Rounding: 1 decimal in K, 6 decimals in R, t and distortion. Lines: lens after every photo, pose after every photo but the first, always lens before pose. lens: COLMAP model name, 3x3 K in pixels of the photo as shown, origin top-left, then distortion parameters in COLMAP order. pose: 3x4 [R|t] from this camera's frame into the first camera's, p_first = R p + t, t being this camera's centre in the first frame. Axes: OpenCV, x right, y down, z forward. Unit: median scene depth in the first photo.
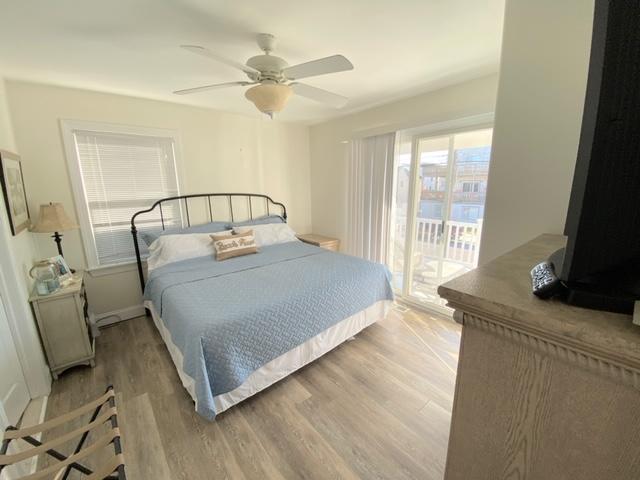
lens RADIAL K [[262.0, 0, 333.3], [0, 262.0, 239.8], [0, 0, 1]] dist [0.000450, -0.007175]
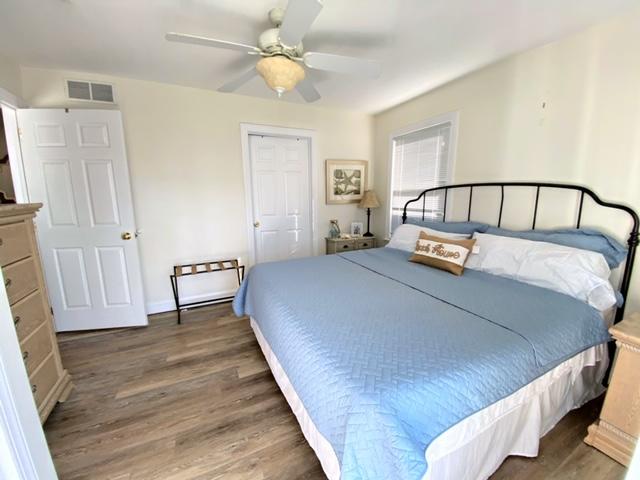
lens RADIAL K [[258.9, 0, 321.6], [0, 258.9, 244.4], [0, 0, 1]] dist [-0.002191, -0.000686]
pose [[-0.283433, 0.194070, -0.939150, 0.421206], [-0.179898, 0.951164, 0.250845, -0.129612], [0.941967, 0.240049, -0.234678, 0.890056]]
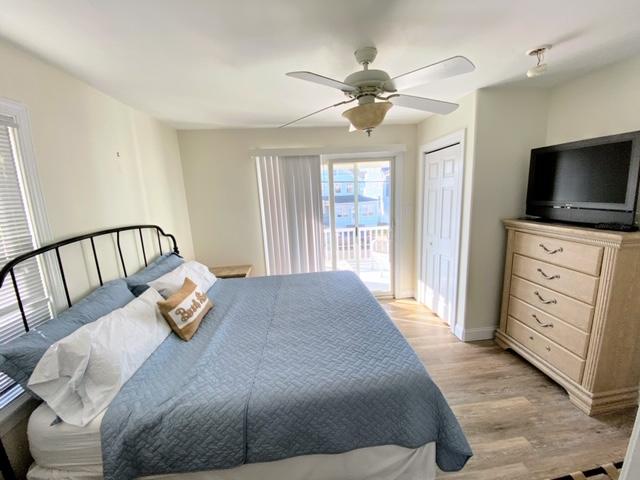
lens RADIAL K [[253.5, 0, 334.1], [0, 253.5, 238.2], [0, 0, 1]] dist [-0.001063, -0.000150]
pose [[0.581215, -0.153694, 0.799104, -0.654124], [0.194914, 0.979710, 0.046663, -0.103634], [-0.790062, 0.128635, 0.599380, 0.351964]]
